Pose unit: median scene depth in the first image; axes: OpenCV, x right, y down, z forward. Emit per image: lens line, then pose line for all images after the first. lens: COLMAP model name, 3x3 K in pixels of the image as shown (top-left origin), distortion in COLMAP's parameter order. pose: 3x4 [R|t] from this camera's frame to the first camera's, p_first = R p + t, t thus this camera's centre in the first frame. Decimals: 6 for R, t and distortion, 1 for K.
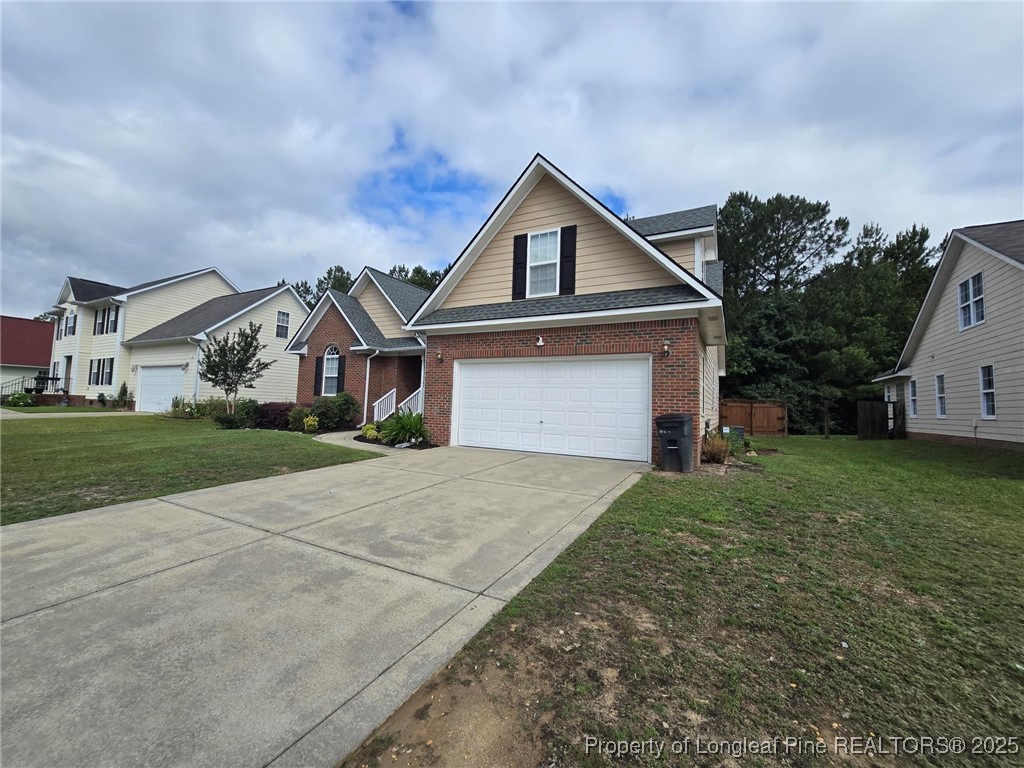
lens RADIAL K [[420.9, 0, 513.2], [0, 420.9, 379.0], [0, 0, 1]] dist [-0.005576, 0.001022]
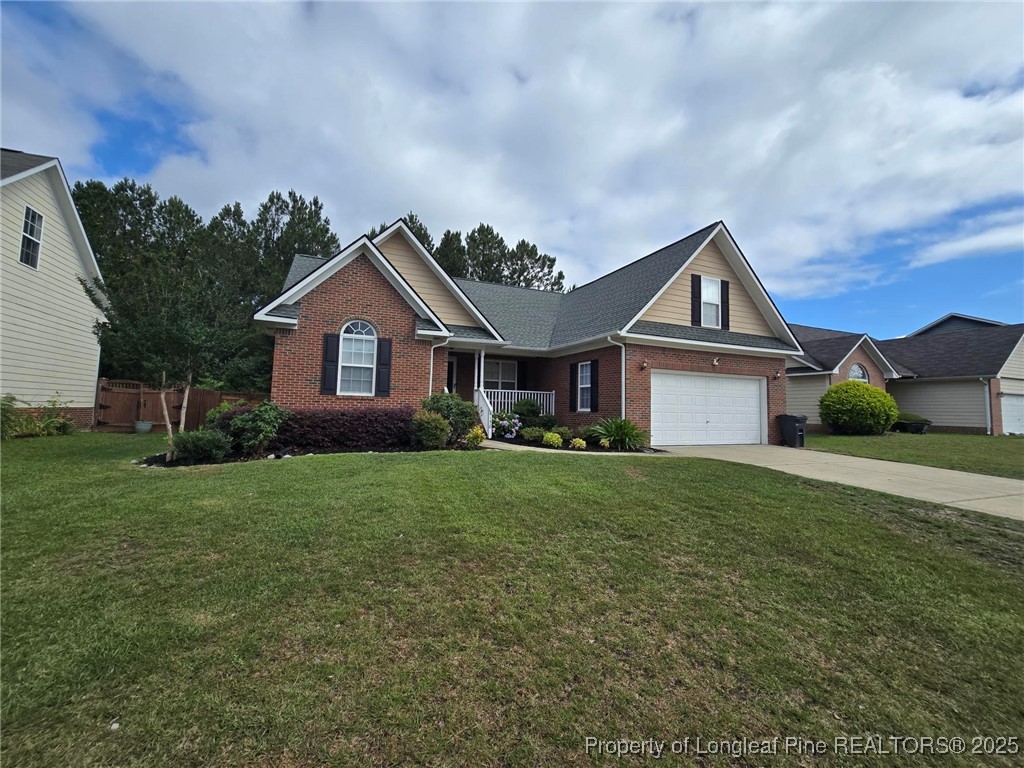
lens RADIAL K [[420.9, 0, 520.8], [0, 420.9, 374.6], [0, 0, 1]] dist [-0.005576, 0.001022]
pose [[0.628409, 0.046252, 0.776507, -1.316054], [-0.053881, 0.998421, -0.015865, 0.005708], [-0.776015, -0.031869, 0.629909, 0.618497]]
